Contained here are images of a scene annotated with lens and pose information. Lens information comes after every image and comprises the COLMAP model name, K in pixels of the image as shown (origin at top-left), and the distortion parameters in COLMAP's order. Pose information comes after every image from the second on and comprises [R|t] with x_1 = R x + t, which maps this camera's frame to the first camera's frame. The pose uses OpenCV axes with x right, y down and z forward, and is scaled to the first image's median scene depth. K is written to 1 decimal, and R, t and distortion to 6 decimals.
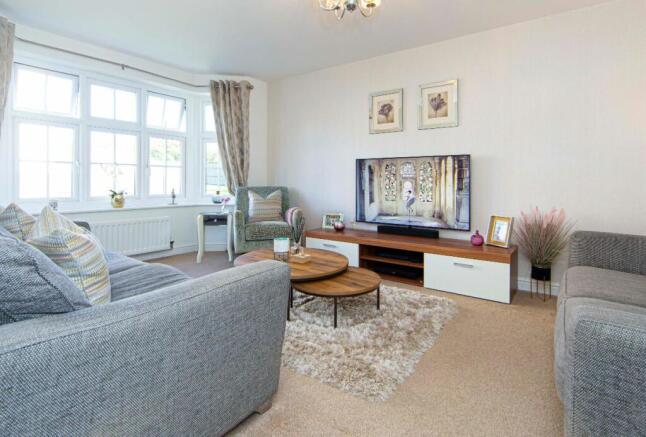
lens RADIAL K [[332.5, 0, 334.9], [0, 332.5, 182.1], [0, 0, 1]] dist [0.001697, -0.000134]
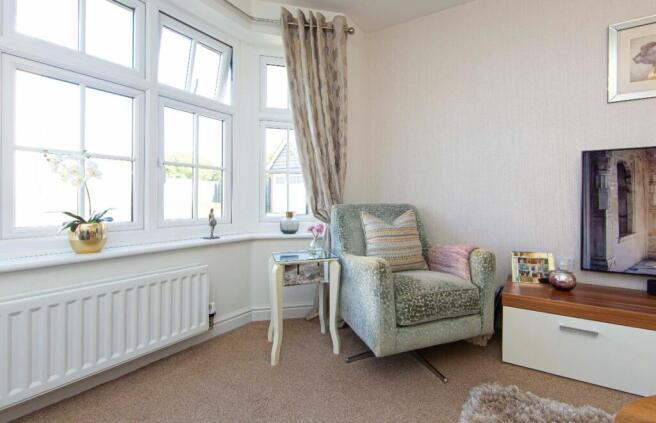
lens RADIAL K [[312.2, 0, 375.0], [0, 312.2, 197.3], [0, 0, 1]] dist [-0.001740, -0.000183]
pose [[0.995633, -0.000220, 0.093354, -0.275653], [0.001107, 0.999955, -0.009448, 0.007465], [-0.093347, 0.009510, 0.995588, 0.488590]]
